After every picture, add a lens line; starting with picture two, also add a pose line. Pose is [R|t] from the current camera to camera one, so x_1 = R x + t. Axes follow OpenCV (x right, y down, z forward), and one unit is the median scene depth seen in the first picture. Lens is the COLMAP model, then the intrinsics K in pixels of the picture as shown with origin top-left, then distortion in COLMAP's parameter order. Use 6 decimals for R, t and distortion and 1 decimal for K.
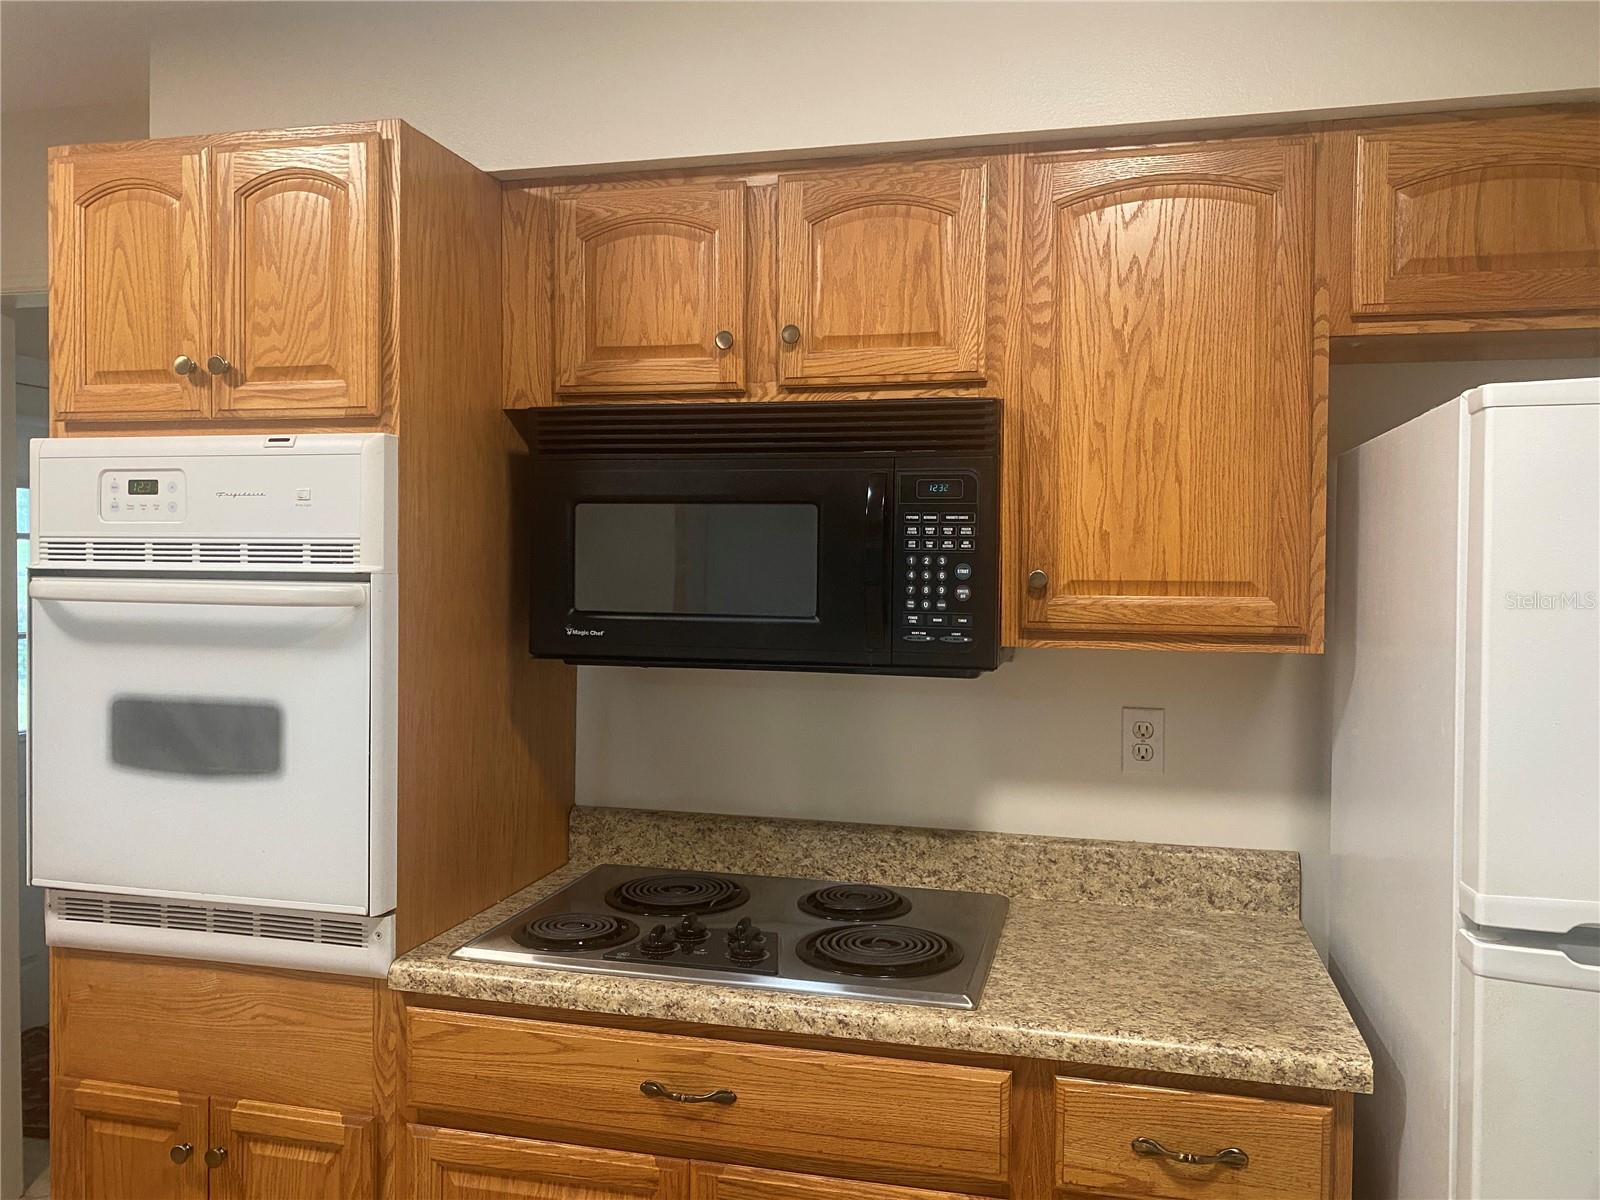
lens RADIAL K [[1199.5, 0, 830.8], [0, 1199.5, 578.3], [0, 0, 1]] dist [-0.022126, 0.026994]
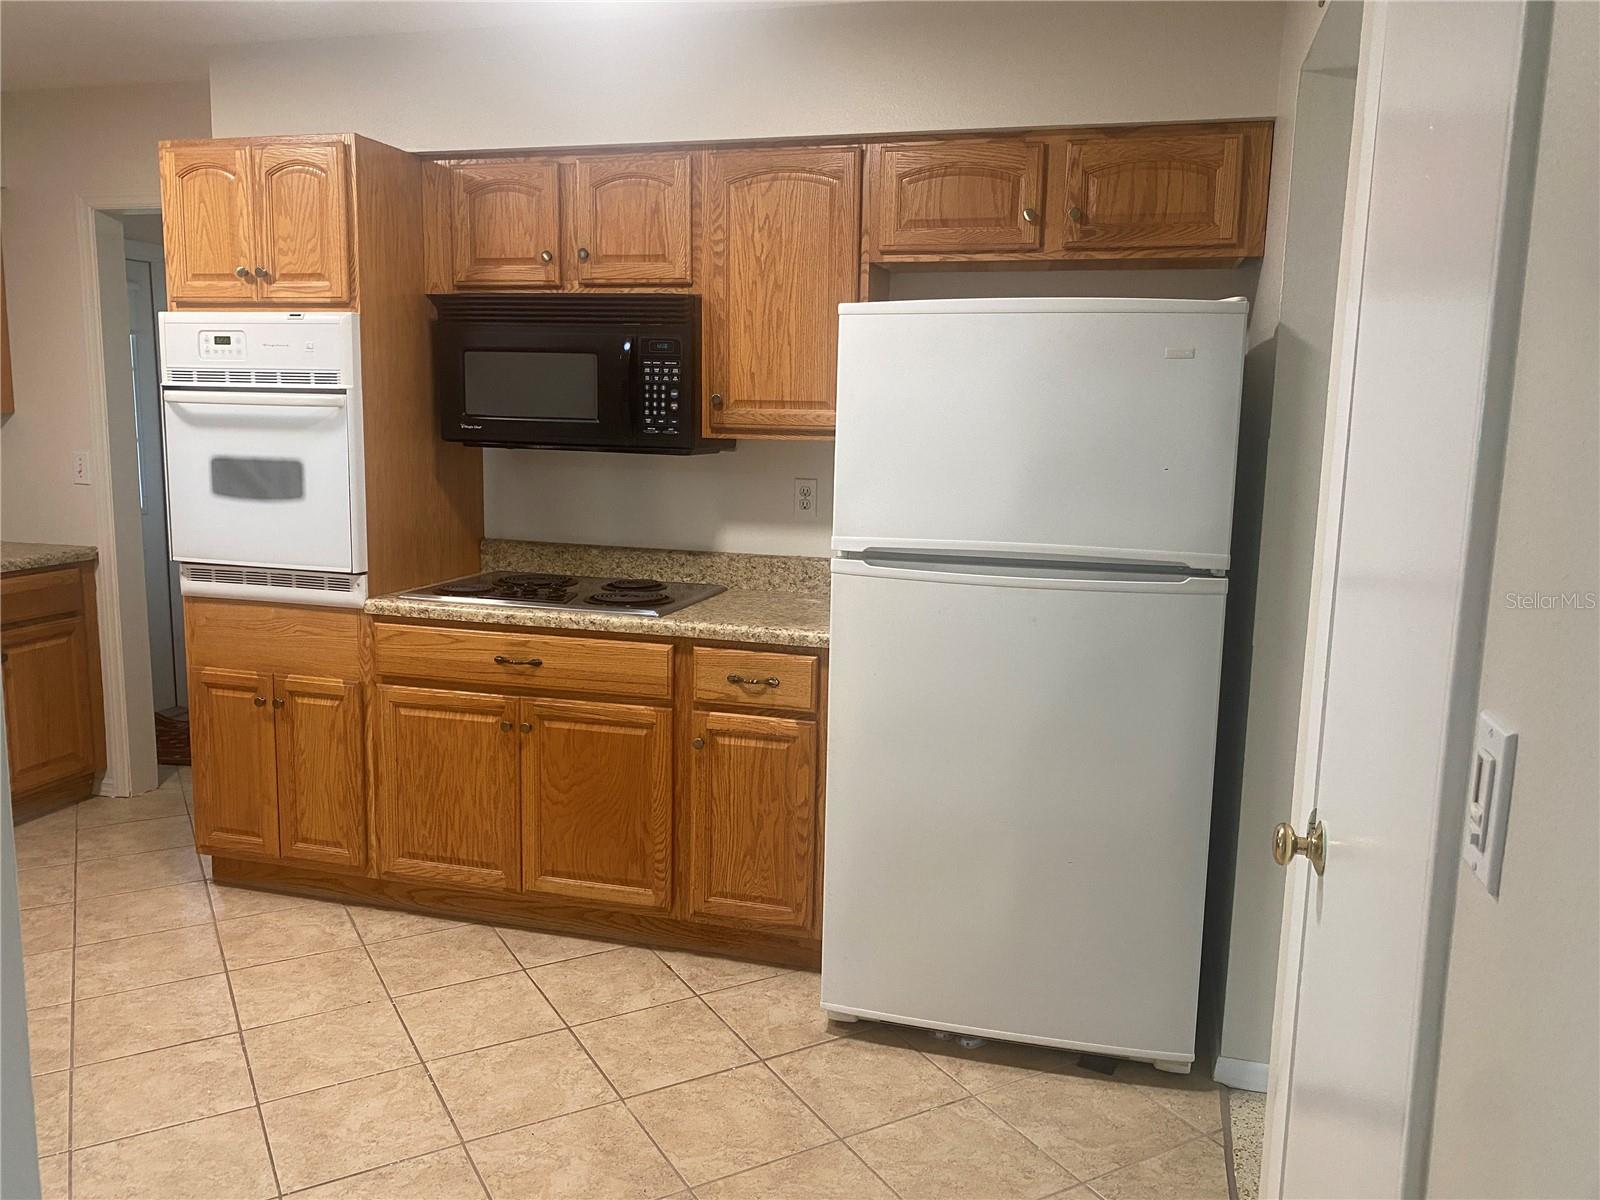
lens RADIAL K [[1221.0, 0, 800.0], [0, 1221.0, 600.0], [0, 0, 1]] dist [0.045375, -0.131539]
pose [[0.999240, 0.018523, -0.034284, 0.371028], [-0.013635, 0.990383, 0.137682, 0.045956], [0.036504, -0.137110, 0.989883, -0.861576]]
